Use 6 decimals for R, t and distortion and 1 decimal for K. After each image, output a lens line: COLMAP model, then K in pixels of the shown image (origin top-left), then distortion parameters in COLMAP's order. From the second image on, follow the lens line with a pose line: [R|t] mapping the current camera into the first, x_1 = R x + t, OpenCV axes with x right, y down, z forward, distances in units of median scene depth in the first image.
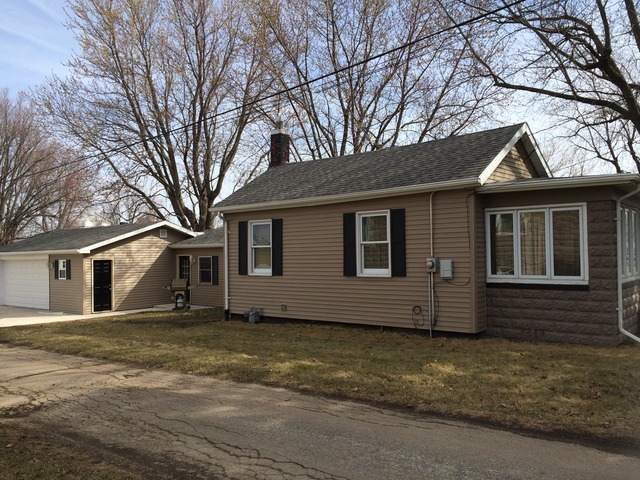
lens RADIAL K [[542.2, 0, 321.4], [0, 542.2, 242.6], [0, 0, 1]] dist [0.084879, -0.122421]
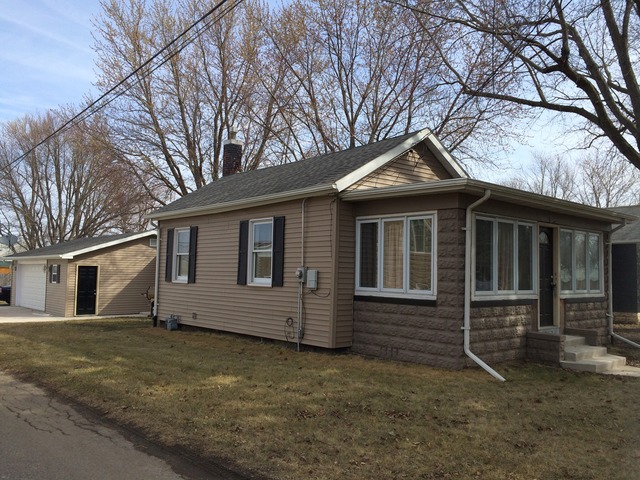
lens RADIAL K [[542.2, 0, 321.4], [0, 542.2, 242.6], [0, 0, 1]] dist [0.084879, -0.122421]
pose [[0.986729, 0.023779, -0.160624, 0.391992], [-0.029225, 0.999072, -0.031629, 0.013686], [0.159723, 0.035904, 0.986509, 0.063329]]
